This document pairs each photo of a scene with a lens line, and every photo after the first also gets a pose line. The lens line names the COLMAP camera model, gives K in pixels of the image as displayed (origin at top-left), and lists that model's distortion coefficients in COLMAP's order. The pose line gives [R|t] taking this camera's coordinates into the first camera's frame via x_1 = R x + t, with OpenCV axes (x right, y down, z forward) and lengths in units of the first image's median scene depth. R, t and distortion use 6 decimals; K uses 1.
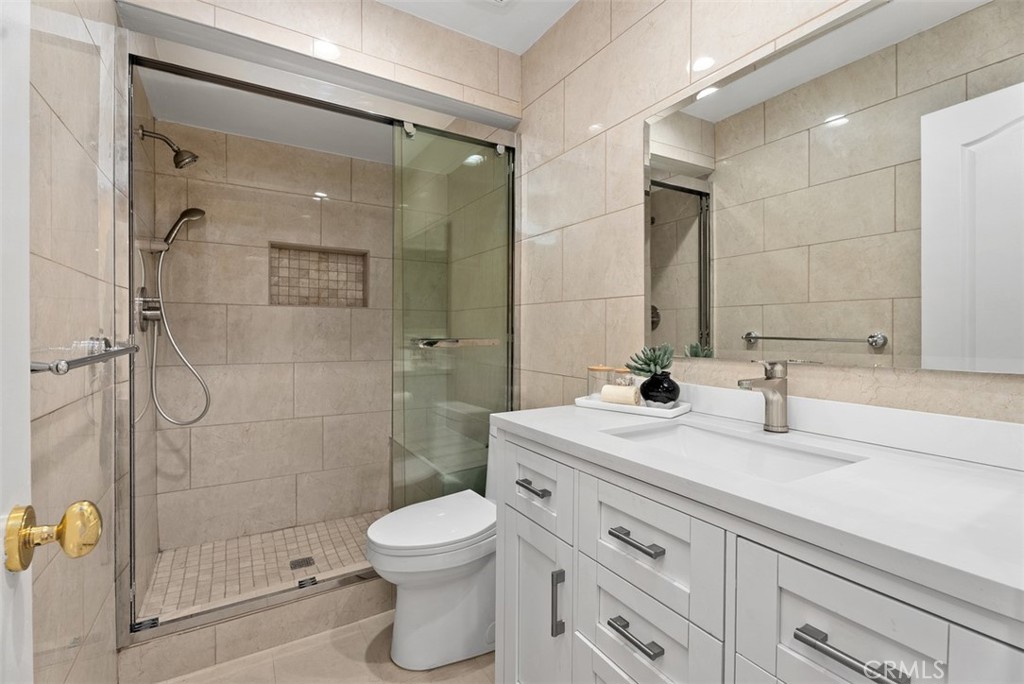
lens RADIAL K [[461.7, 0, 512.0], [0, 461.7, 342.0], [0, 0, 1]] dist [0.000804, 0.000299]
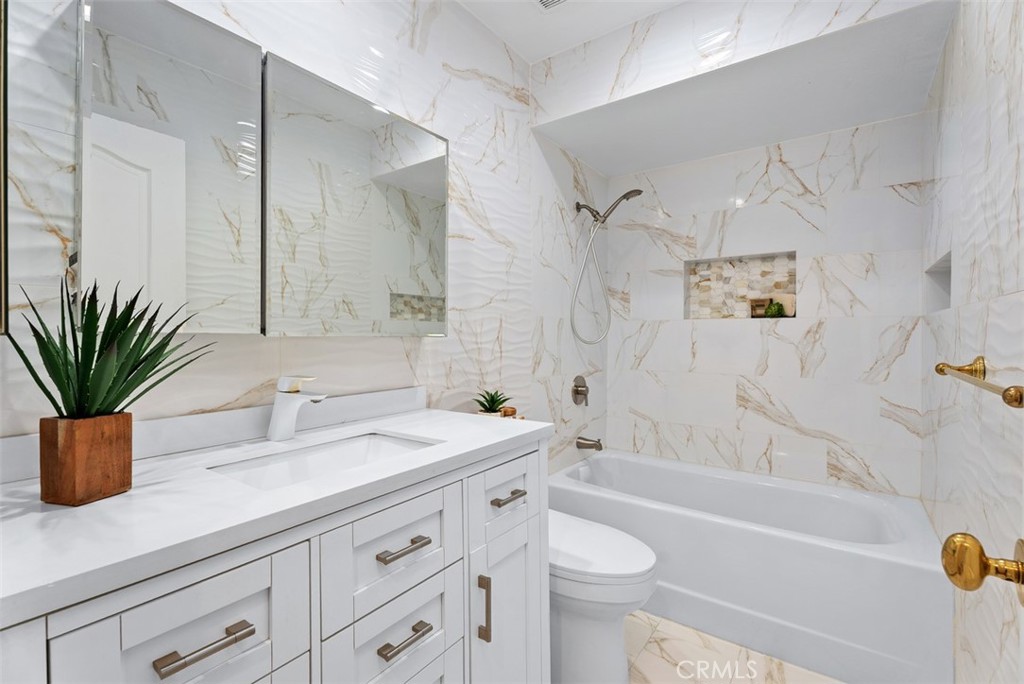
lens RADIAL K [[461.7, 0, 512.0], [0, 461.7, 342.0], [0, 0, 1]] dist [0.000804, 0.000299]
pose [[-0.392108, -0.023833, 0.919610, -0.719601], [0.007943, 0.999539, 0.029291, -0.054601], [-0.919885, 0.018790, -0.391738, 1.106733]]
